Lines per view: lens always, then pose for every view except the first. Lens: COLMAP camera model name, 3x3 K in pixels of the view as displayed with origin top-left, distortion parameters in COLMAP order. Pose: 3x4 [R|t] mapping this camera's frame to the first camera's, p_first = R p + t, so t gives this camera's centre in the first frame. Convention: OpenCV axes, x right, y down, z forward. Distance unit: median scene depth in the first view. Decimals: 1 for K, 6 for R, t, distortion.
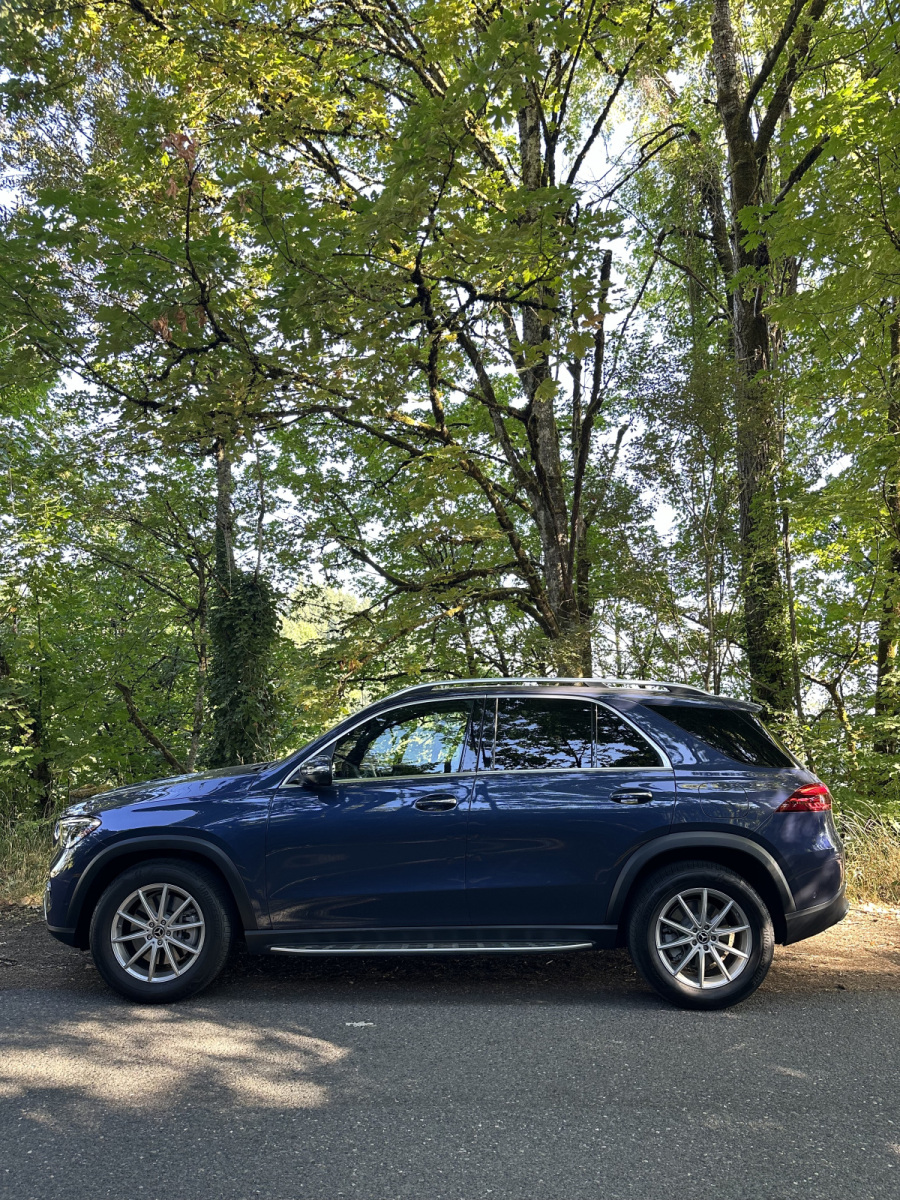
lens RADIAL K [[845.0, 0, 457.6], [0, 845.0, 602.2], [0, 0, 1]] dist [0.098111, -0.144268]
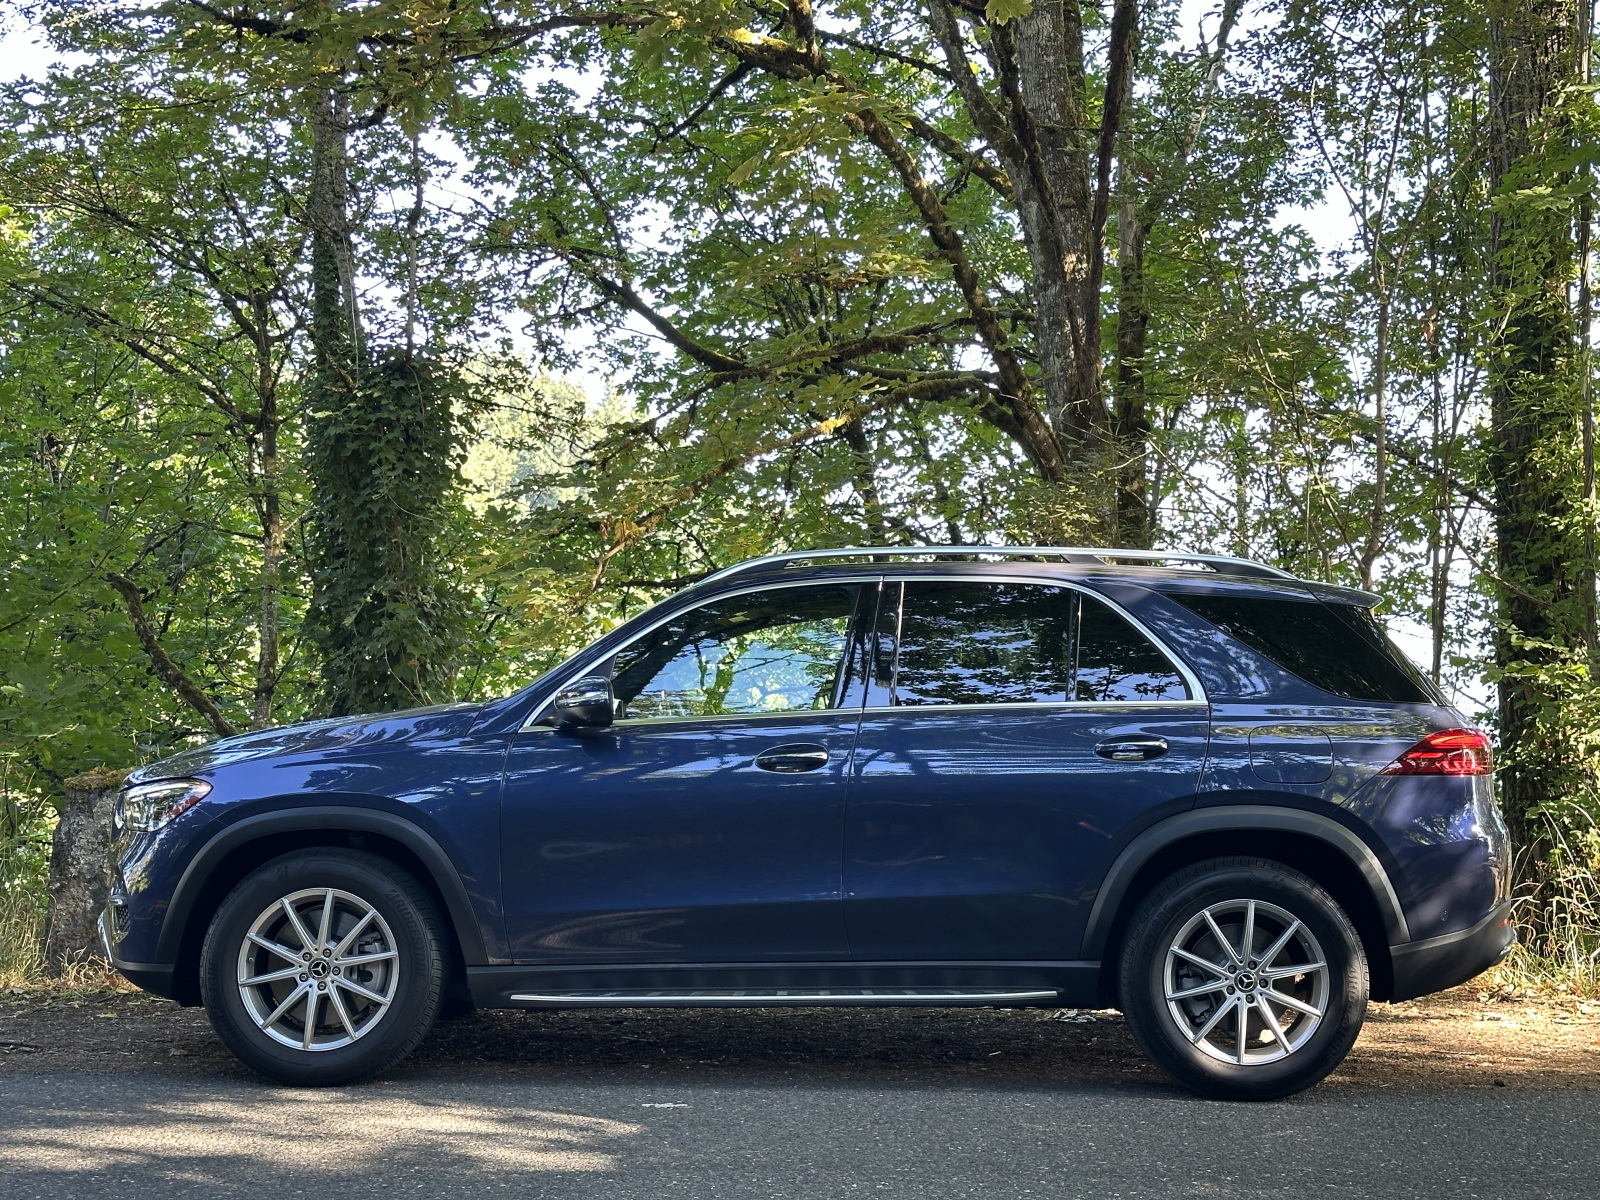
lens RADIAL K [[2279.5, 0, 800.2], [0, 2279.5, 604.5], [0, 0, 1]] dist [0.186434, -0.332734]
pose [[0.999687, 0.006860, -0.024056, 0.007024], [-0.004703, 0.996057, 0.088591, -0.002038], [0.024569, -0.088450, 0.995778, -0.228761]]
